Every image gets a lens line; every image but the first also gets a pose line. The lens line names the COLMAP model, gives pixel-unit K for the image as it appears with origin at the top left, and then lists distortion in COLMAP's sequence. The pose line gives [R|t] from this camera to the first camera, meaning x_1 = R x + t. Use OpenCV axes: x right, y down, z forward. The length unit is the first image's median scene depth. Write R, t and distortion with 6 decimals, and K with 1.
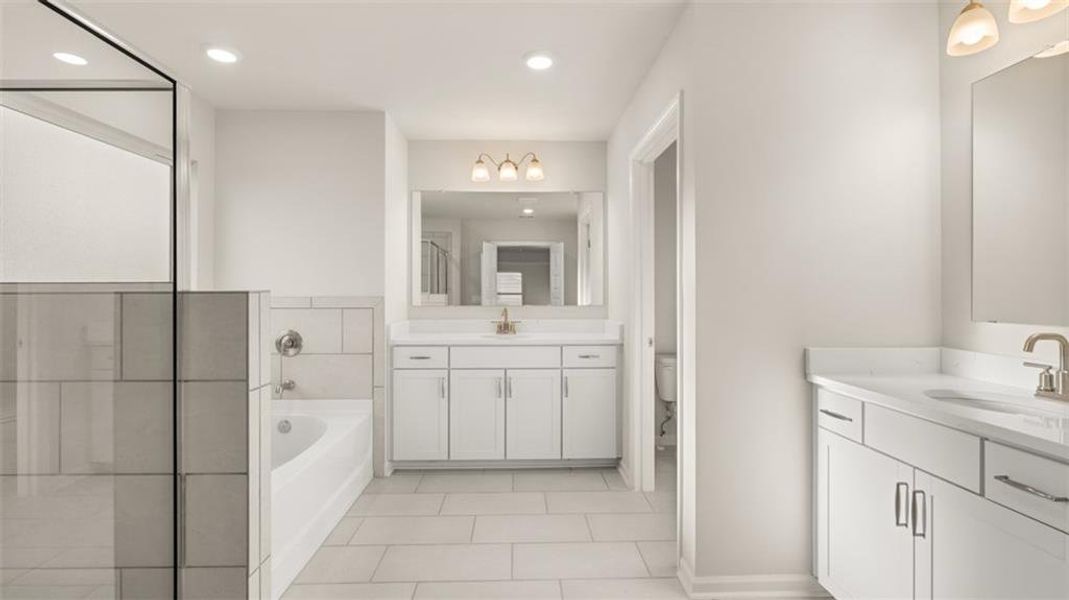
lens RADIAL K [[449.5, 0, 531.4], [0, 449.5, 301.1], [0, 0, 1]] dist [0.001044, 0.000039]
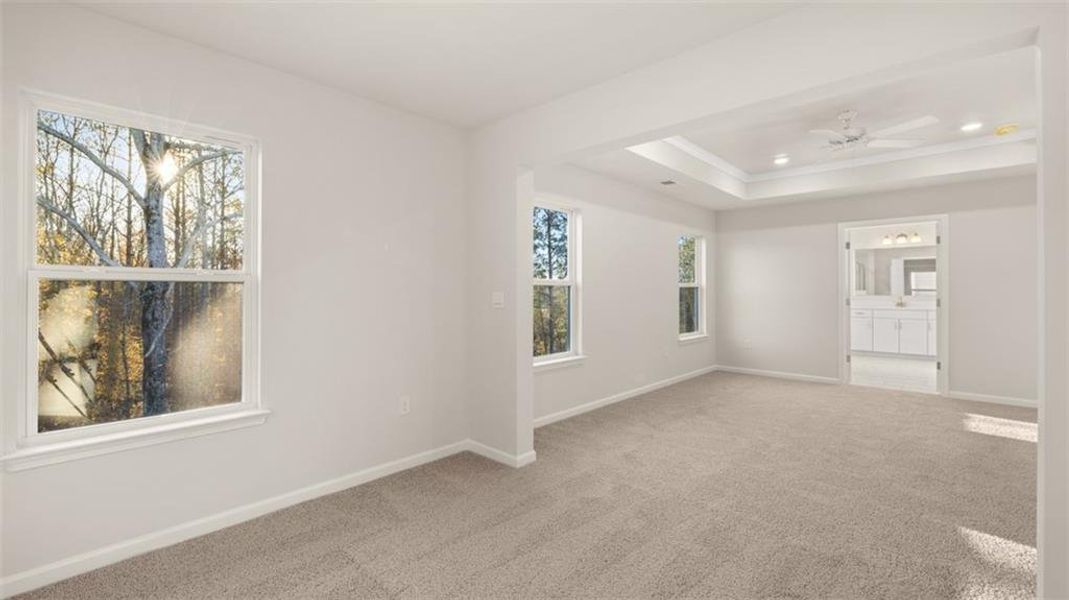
lens RADIAL K [[449.5, 0, 528.5], [0, 449.5, 294.9], [0, 0, 1]] dist [0.001044, 0.000039]
pose [[0.691824, -0.002891, -0.722060, 0.289175], [0.004830, 0.999988, 0.000624, -0.001263], [0.722050, -0.003919, 0.691830, -2.012830]]
